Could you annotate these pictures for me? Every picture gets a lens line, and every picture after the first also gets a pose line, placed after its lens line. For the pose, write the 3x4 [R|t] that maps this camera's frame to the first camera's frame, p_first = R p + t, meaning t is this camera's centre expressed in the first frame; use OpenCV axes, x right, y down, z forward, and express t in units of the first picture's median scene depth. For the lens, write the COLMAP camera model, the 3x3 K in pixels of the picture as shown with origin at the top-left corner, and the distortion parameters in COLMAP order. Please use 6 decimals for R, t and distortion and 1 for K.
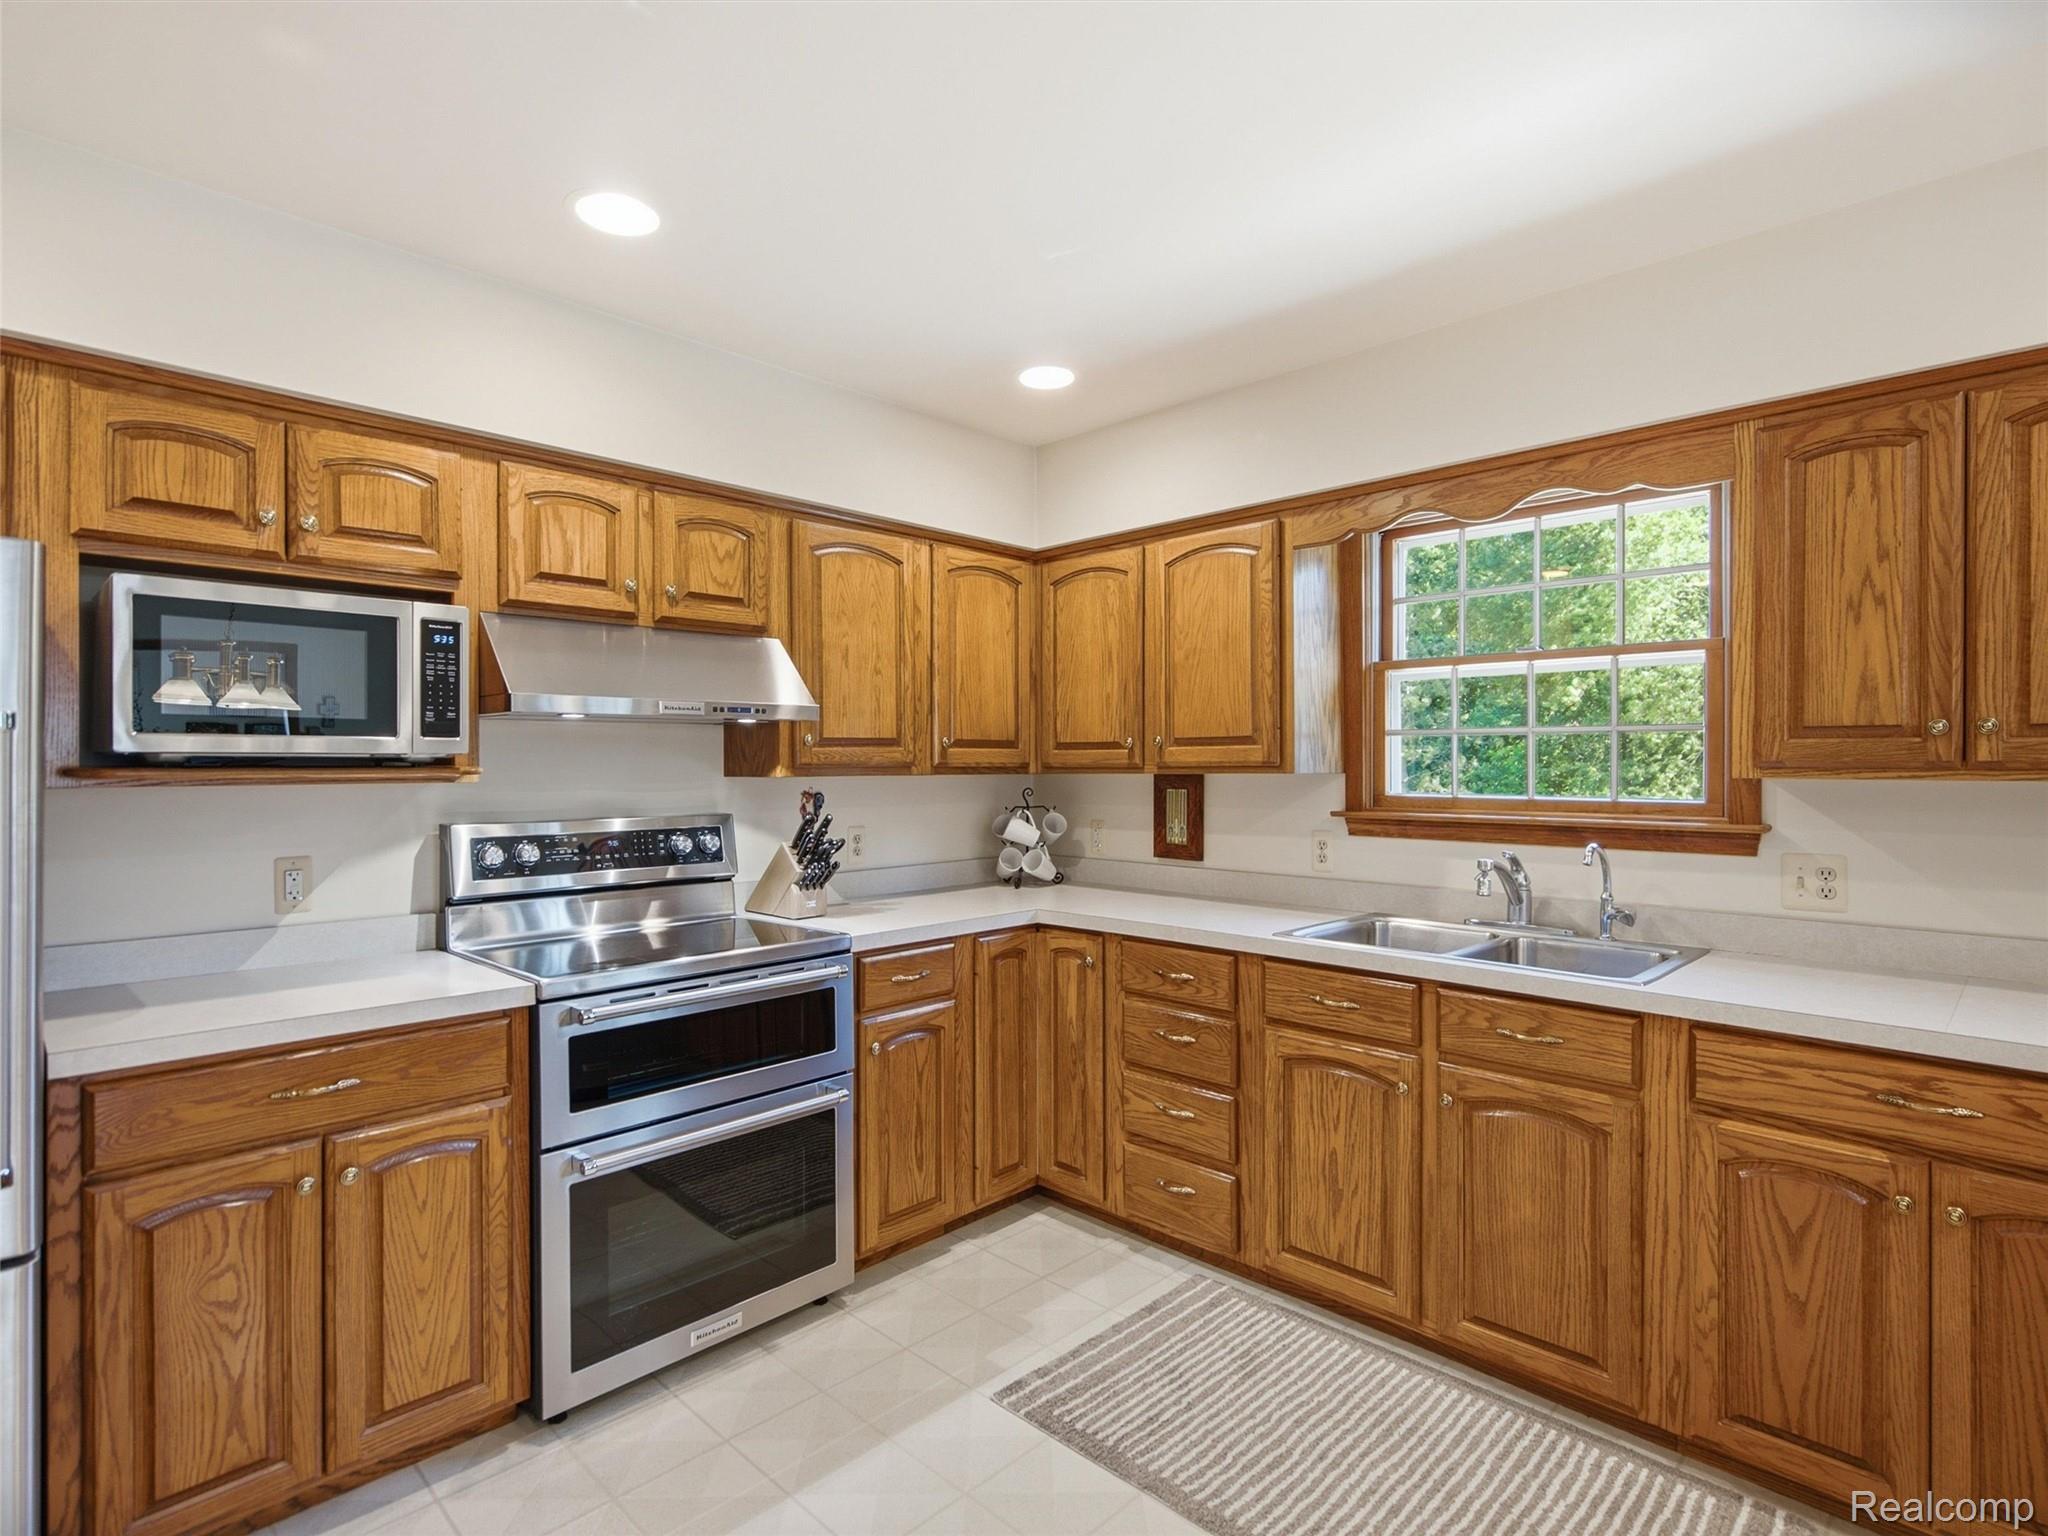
lens RADIAL K [[1056.9, 0, 1017.2], [0, 1056.9, 767.3], [0, 0, 1]] dist [0.005868, -0.004086]
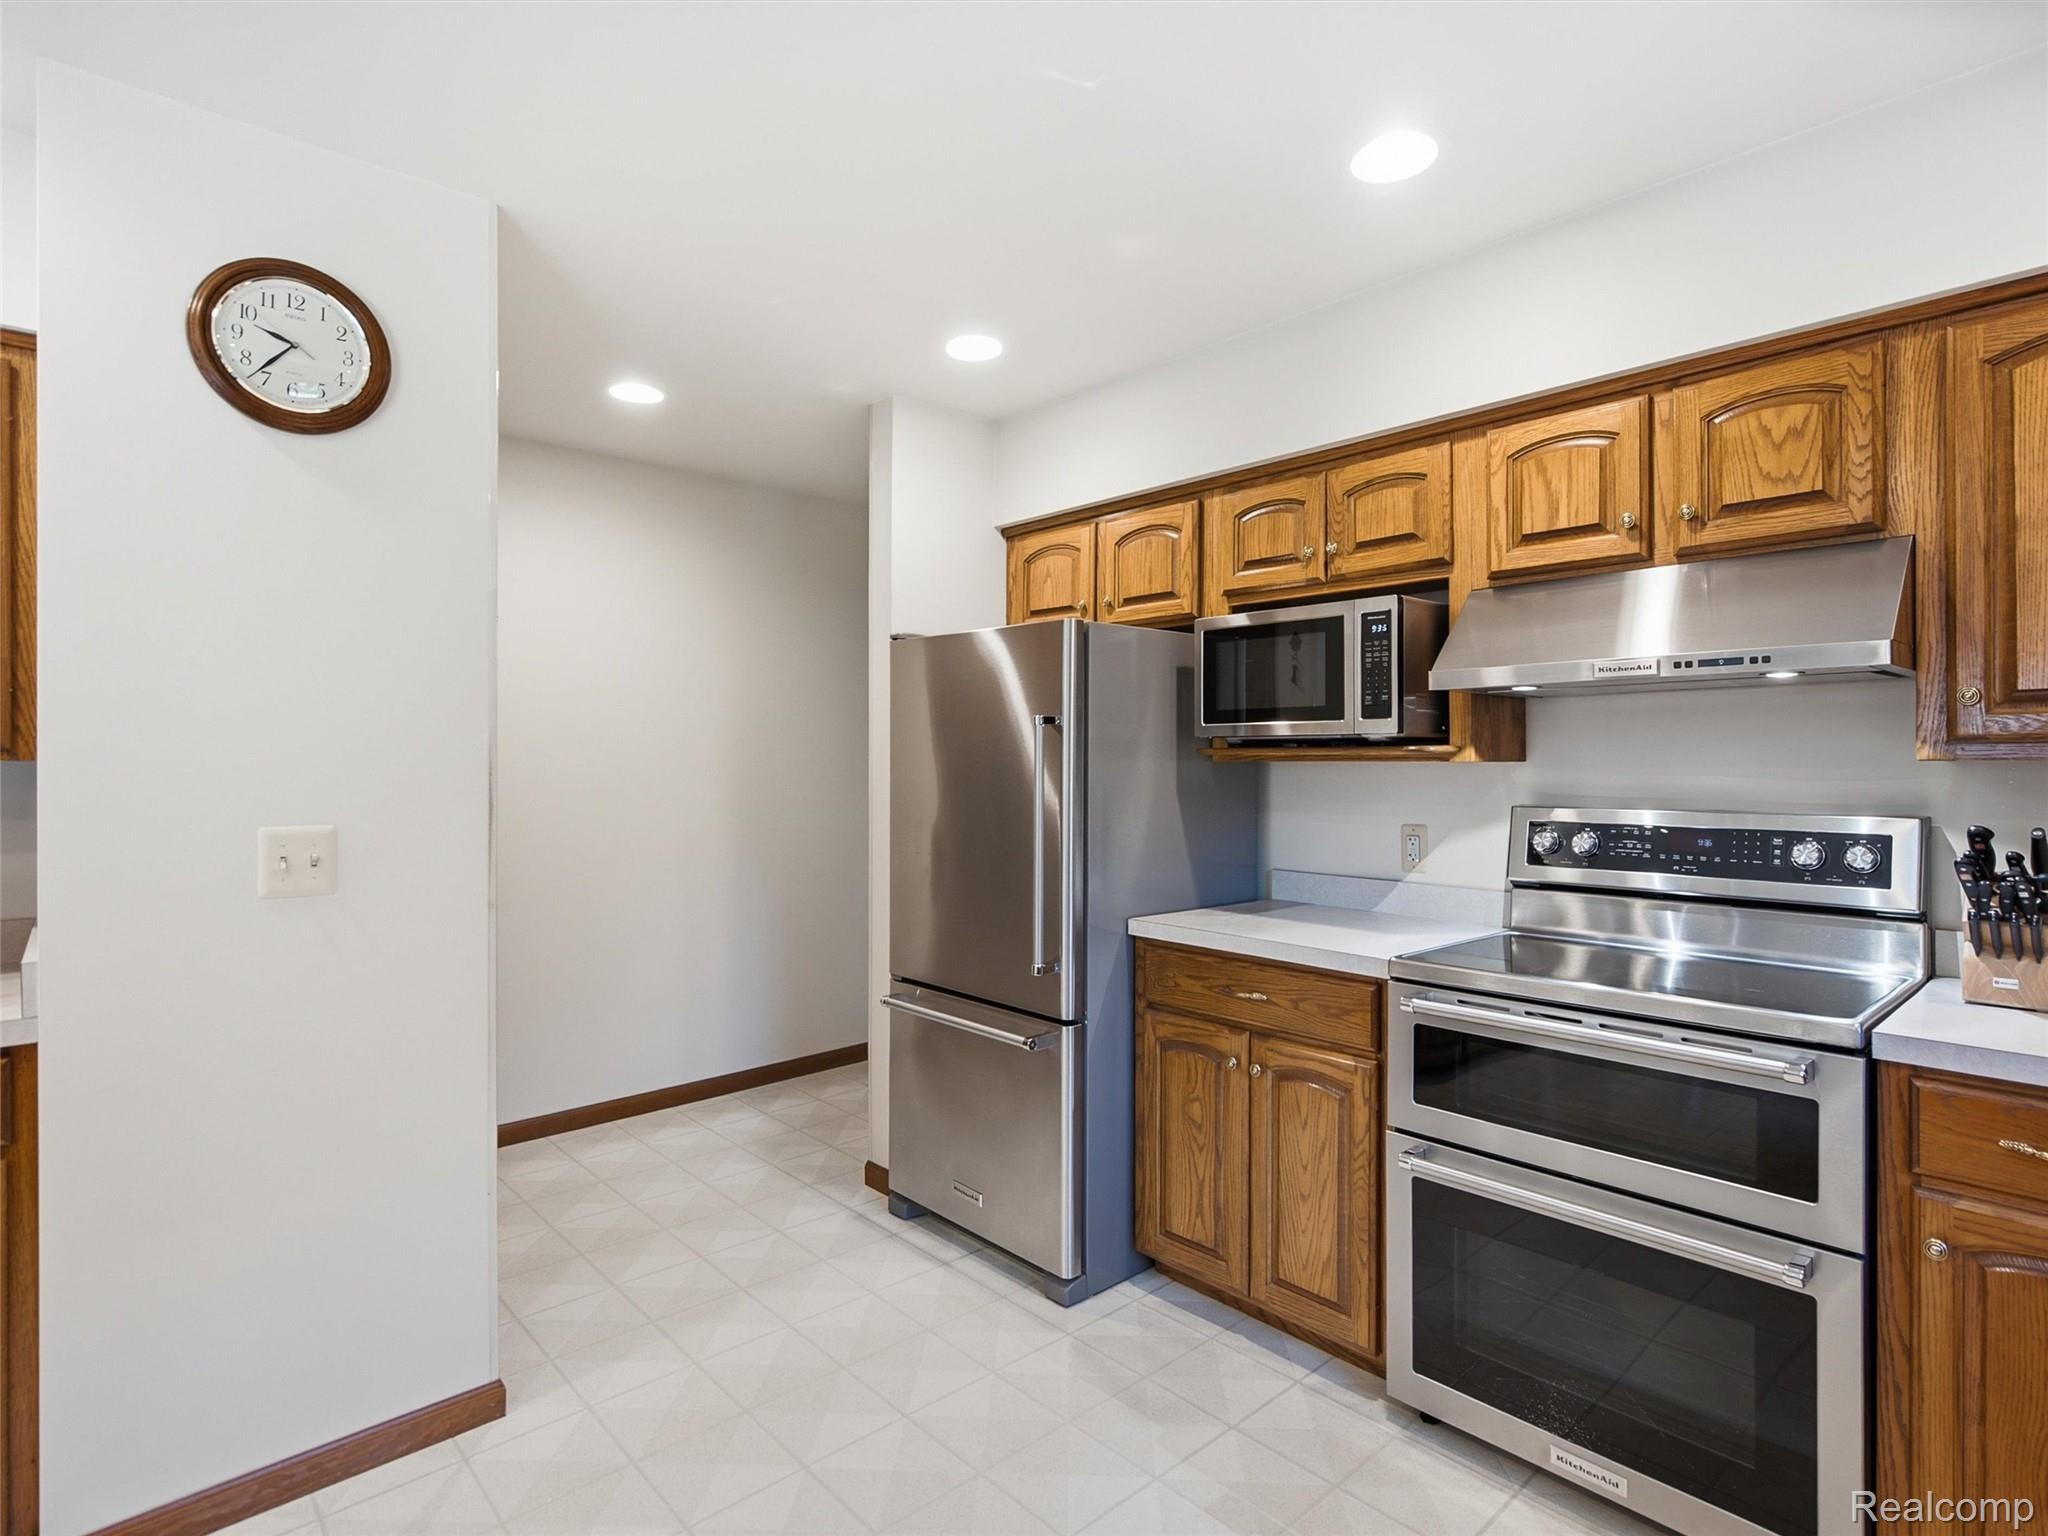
lens RADIAL K [[1056.9, 0, 1017.2], [0, 1056.9, 760.3], [0, 0, 1]] dist [0.005868, -0.004086]
pose [[-0.063508, 0.003098, -0.997977, 0.550934], [-0.002825, 0.999991, 0.003284, 0.011678], [0.997977, 0.003028, -0.063498, 0.680491]]
